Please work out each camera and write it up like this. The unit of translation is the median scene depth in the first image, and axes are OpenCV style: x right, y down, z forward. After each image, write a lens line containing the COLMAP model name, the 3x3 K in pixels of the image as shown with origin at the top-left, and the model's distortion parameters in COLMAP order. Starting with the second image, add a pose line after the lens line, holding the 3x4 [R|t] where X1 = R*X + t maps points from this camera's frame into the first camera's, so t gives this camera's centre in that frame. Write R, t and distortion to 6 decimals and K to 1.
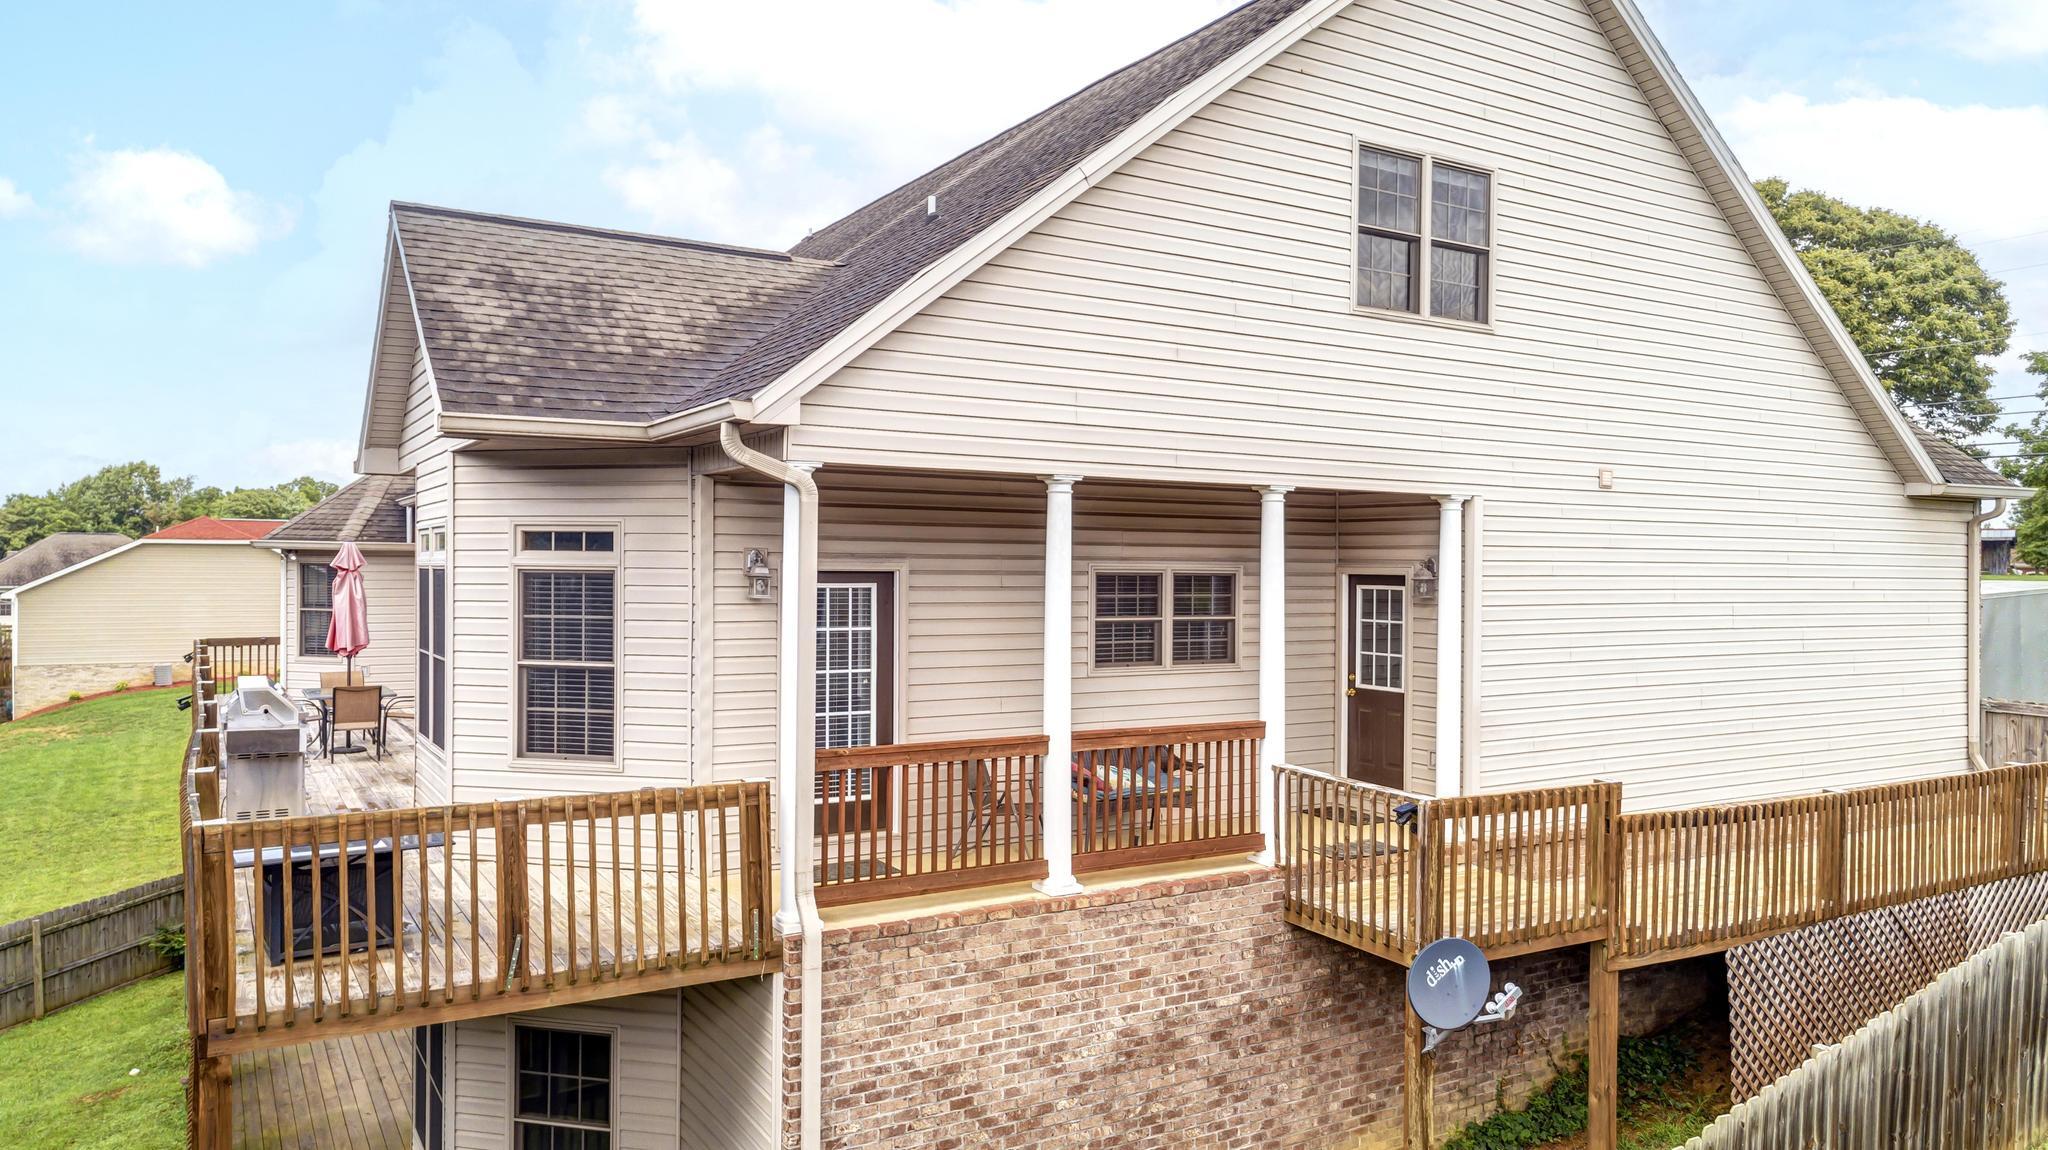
lens RADIAL K [[1385.9, 0, 960.6], [0, 1385.9, 560.3], [0, 0, 1]] dist [0.022295, 0.001907]
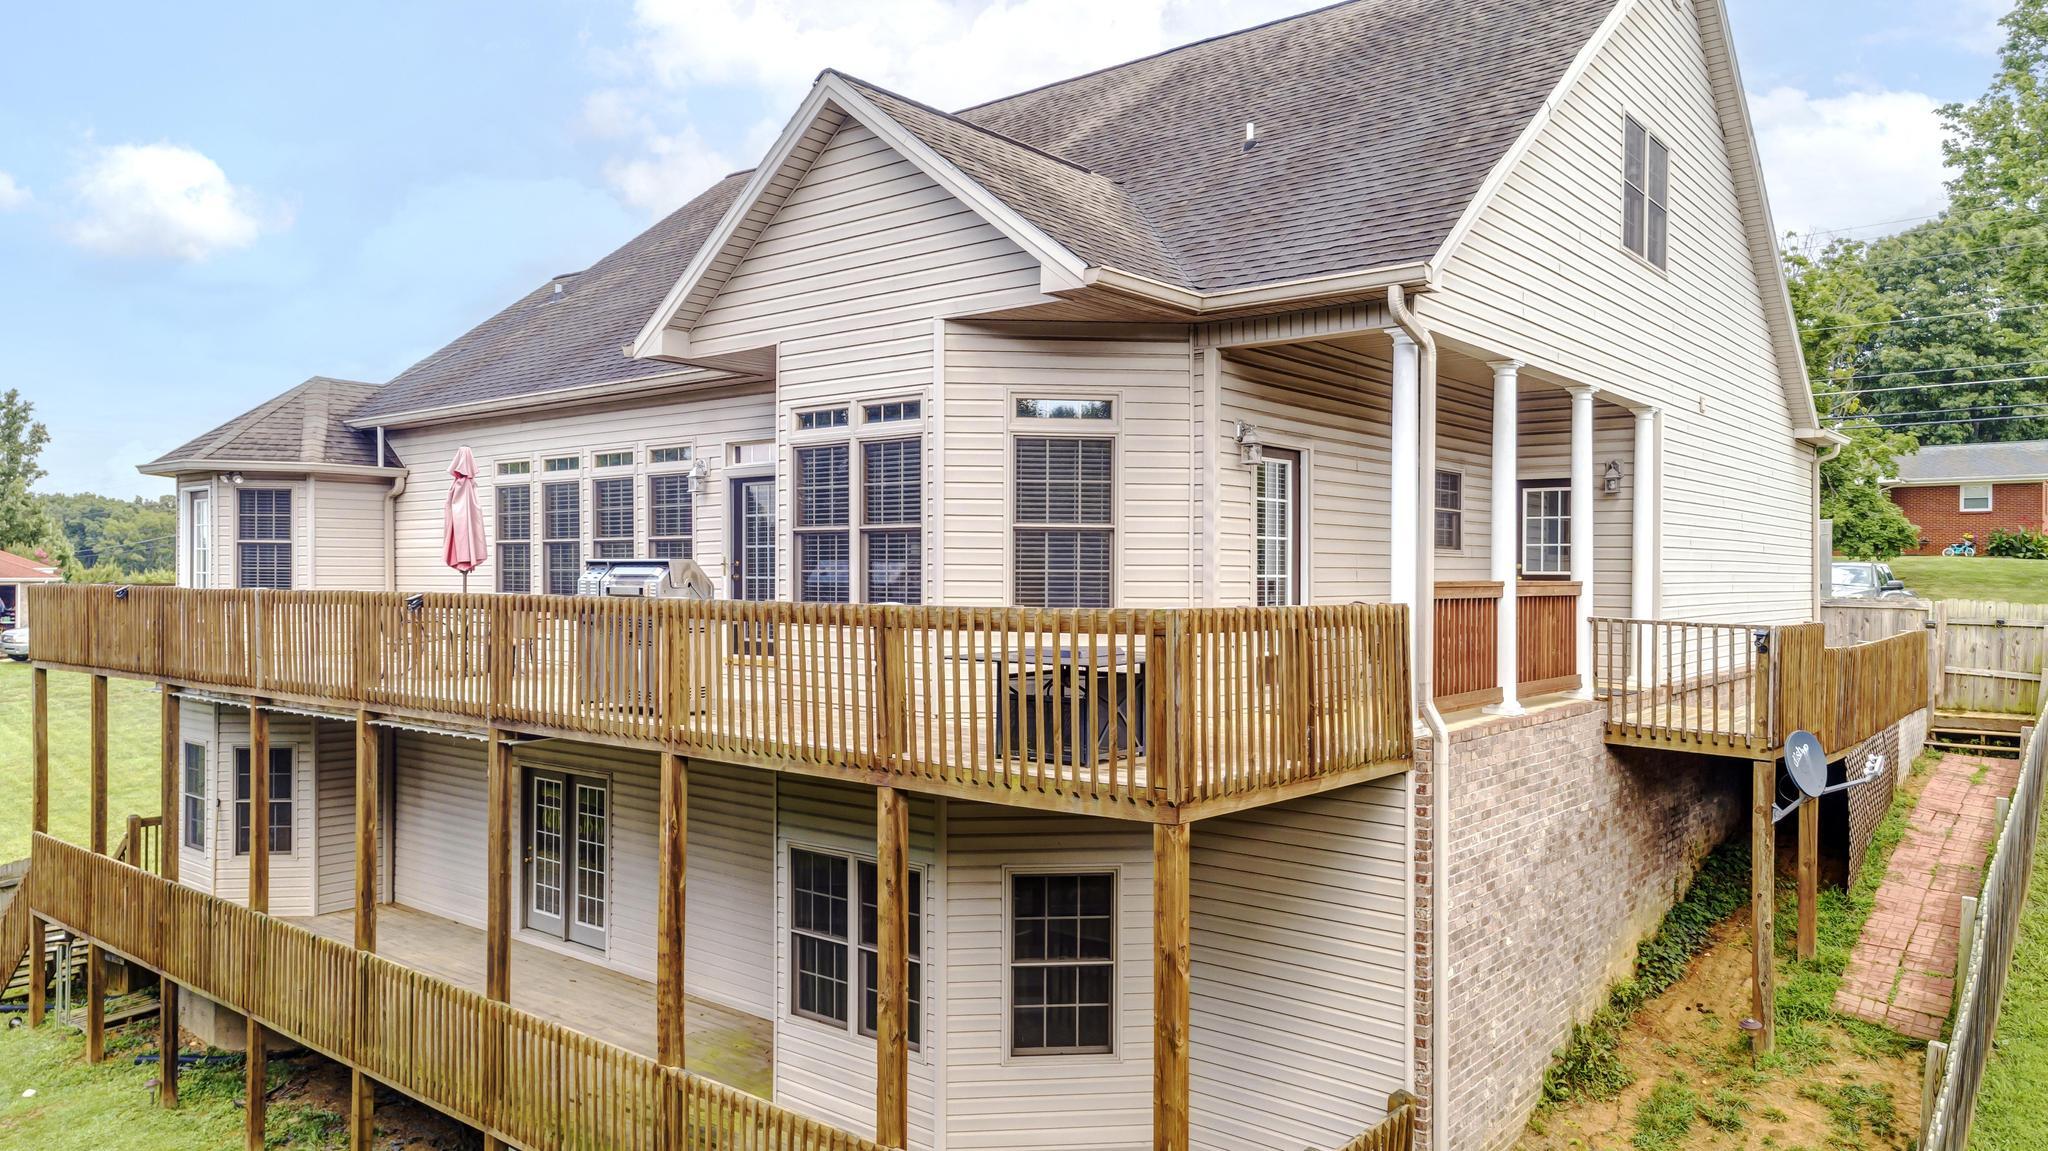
lens RADIAL K [[1403.4, 0, 993.1], [0, 1403.4, 558.5], [0, 0, 1]] dist [0.024286, 0.000697]
pose [[0.941356, 0.000960, 0.337414, -0.685945], [-0.000058, 0.999996, -0.002683, 0.101289], [-0.337416, 0.002506, 0.941352, 0.018934]]
